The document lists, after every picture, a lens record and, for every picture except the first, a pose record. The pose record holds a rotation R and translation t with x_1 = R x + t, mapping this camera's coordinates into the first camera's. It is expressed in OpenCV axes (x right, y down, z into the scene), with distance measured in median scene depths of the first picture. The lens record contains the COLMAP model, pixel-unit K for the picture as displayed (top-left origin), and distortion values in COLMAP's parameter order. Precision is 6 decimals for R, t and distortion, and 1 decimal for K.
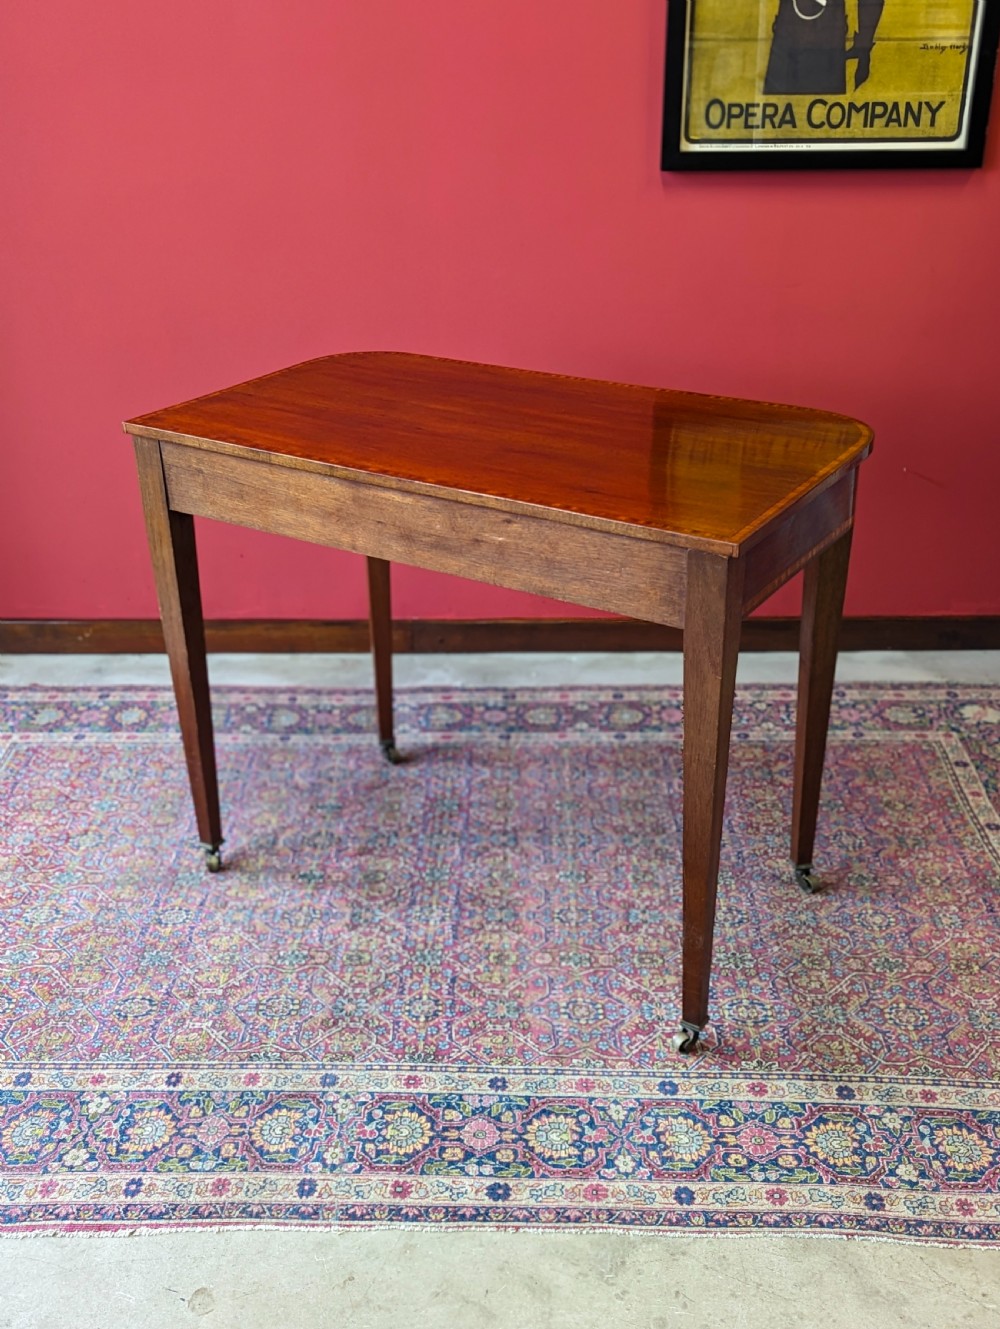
lens RADIAL K [[1479.2, 0, 502.6], [0, 1479.2, 640.8], [0, 0, 1]] dist [0.044131, 0.022983]
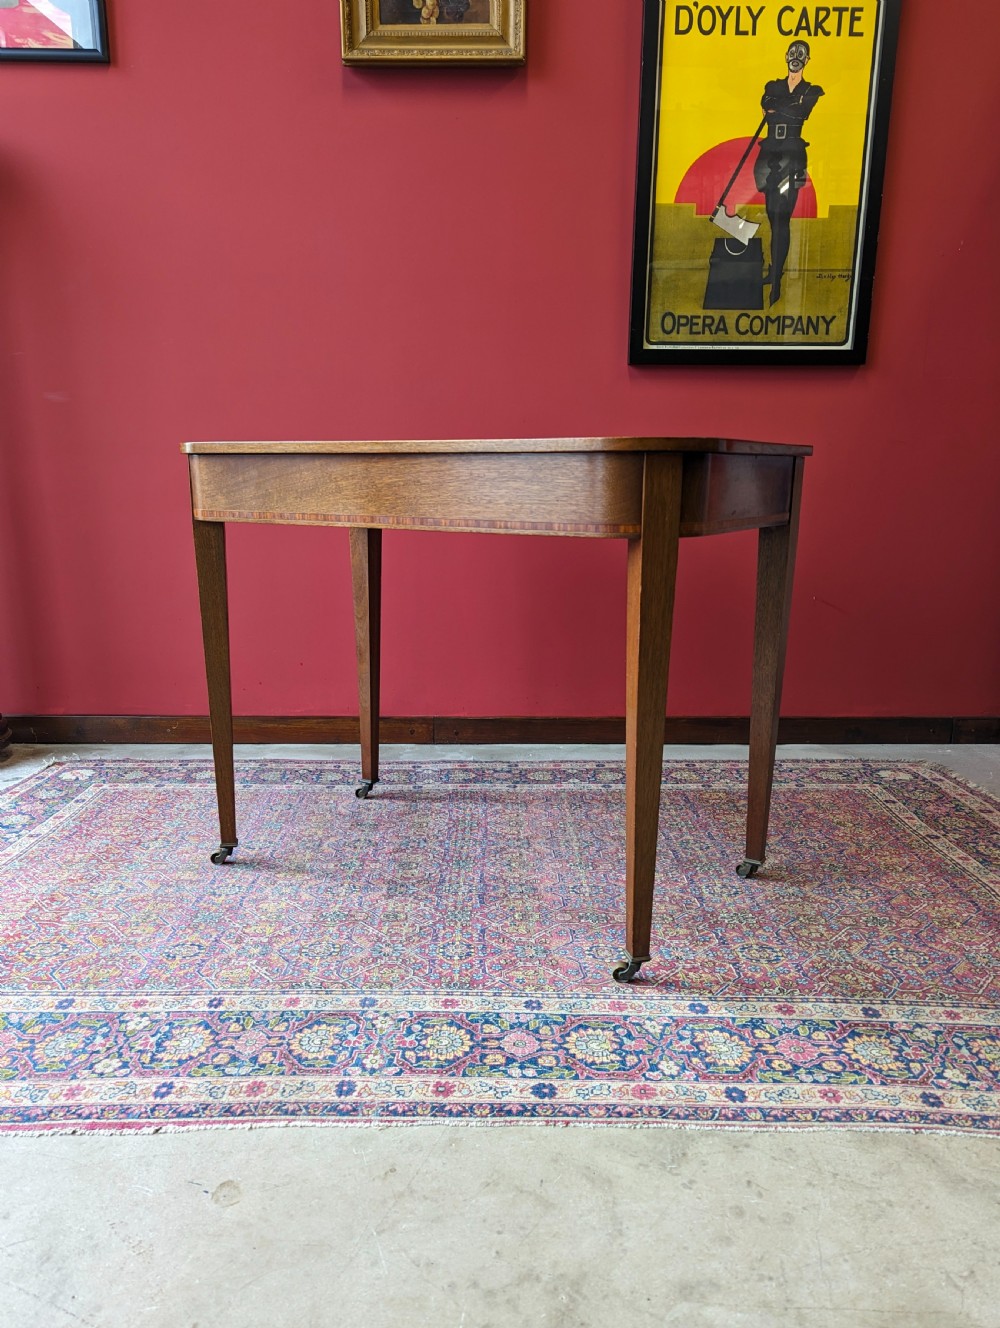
lens RADIAL K [[967.7, 0, 498.8], [0, 967.7, 680.3], [0, 0, 1]] dist [0.044331, -0.000014]
pose [[0.999510, 0.010222, 0.029602, -0.047426], [-0.003304, 0.974375, -0.224905, 0.223019], [-0.031142, 0.224697, 0.973931, 0.284510]]
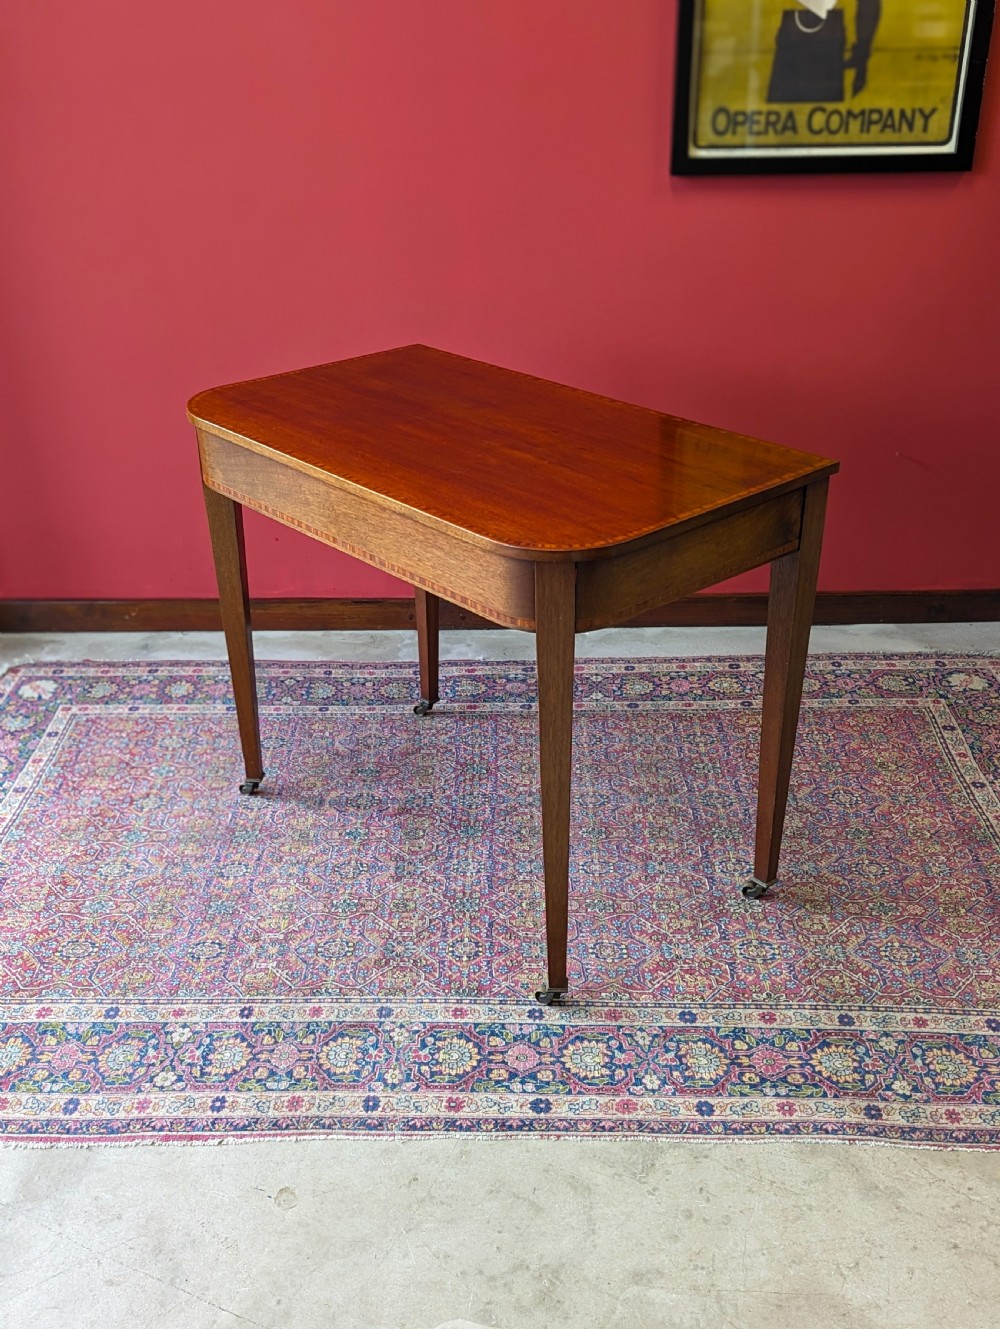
lens RADIAL K [[1453.6, 0, 489.6], [0, 1453.6, 666.5], [0, 0, 1]] dist [0.064241, -0.035488]
pose [[0.999975, -0.006947, -0.001247, -0.033528], [0.006989, 0.999297, 0.036821, -0.004818], [0.000990, -0.036829, 0.999321, -0.087802]]
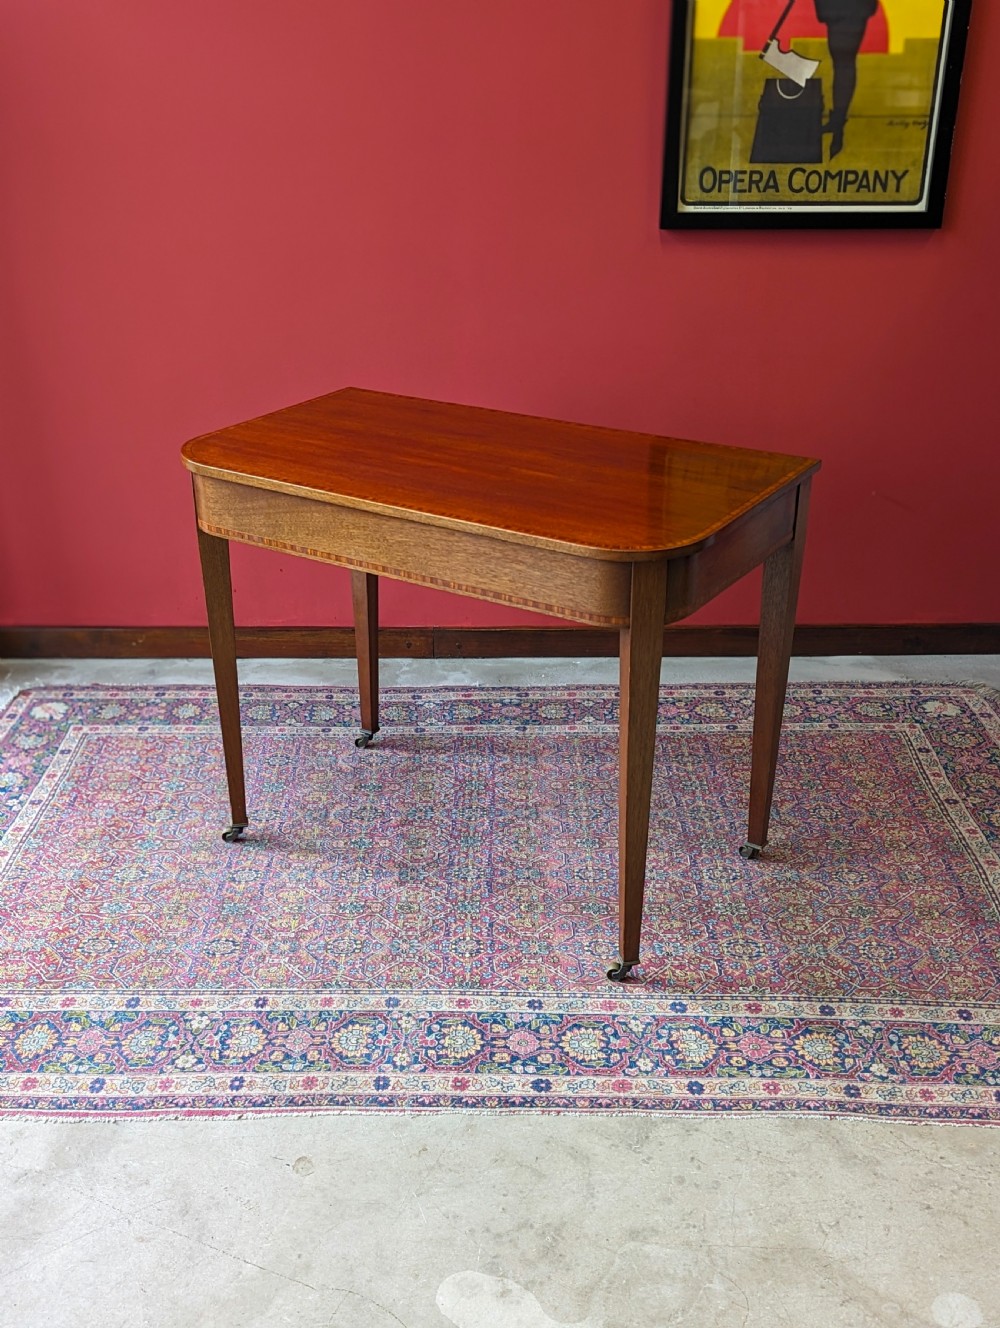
lens RADIAL K [[1478.3, 0, 492.3], [0, 1478.3, 663.3], [0, 0, 1]] dist [0.070710, -0.049785]
pose [[0.999861, 0.000287, 0.016692, -0.055324], [-0.000168, 0.999974, -0.007177, 0.032741], [-0.016694, 0.007173, 0.999835, -0.180831]]
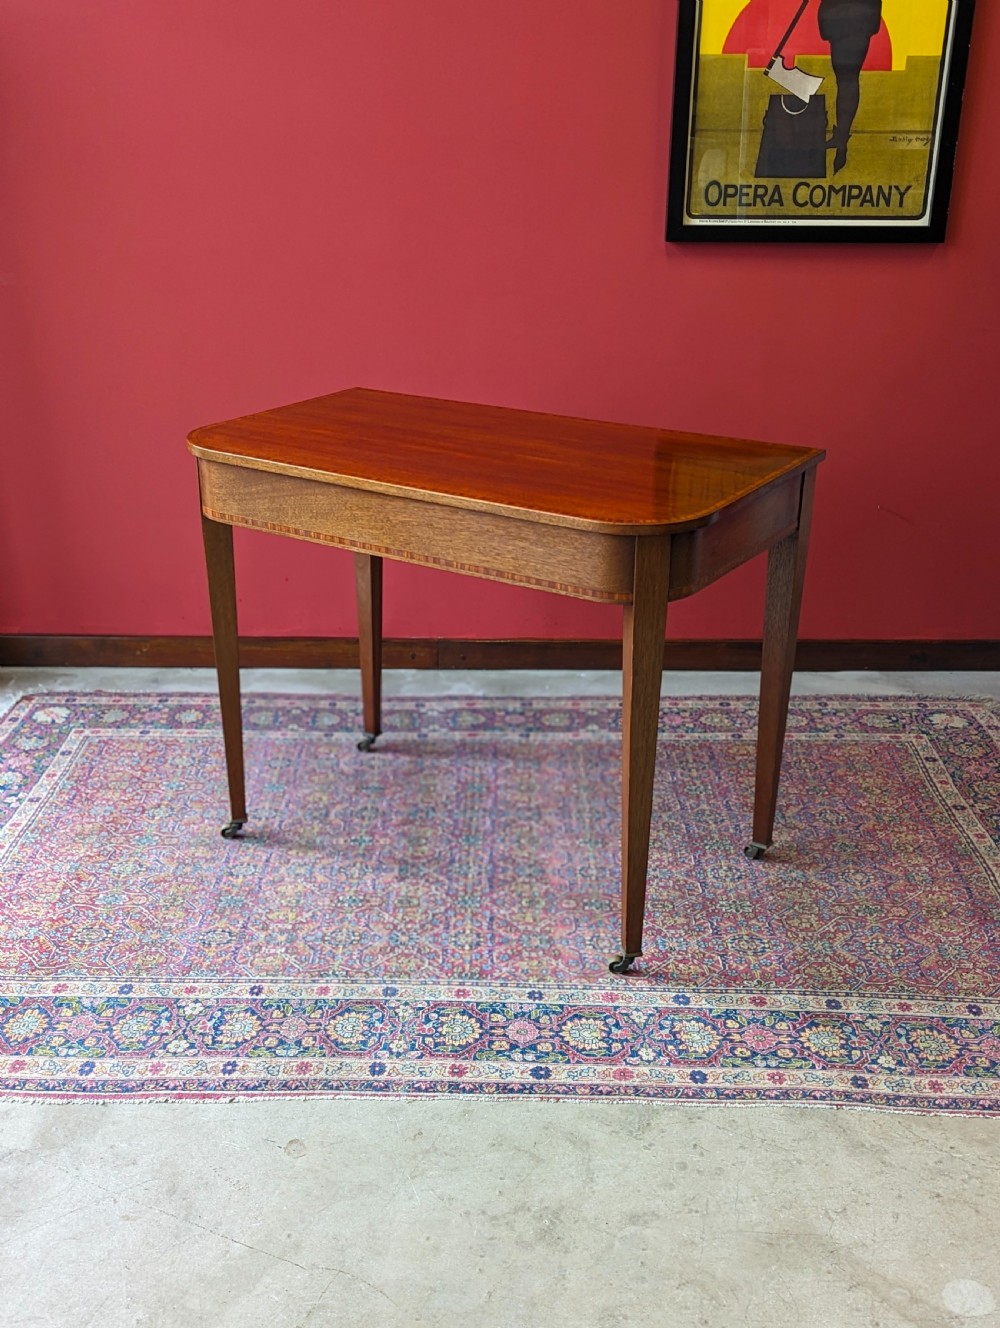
lens RADIAL K [[1470.1, 0, 492.8], [0, 1470.1, 647.5], [0, 0, 1]] dist [0.067701, -0.041572]
pose [[0.999881, 0.010433, 0.011323, -0.050683], [-0.009720, 0.998074, -0.061268, 0.093923], [-0.011941, 0.061151, 0.998057, -0.164843]]
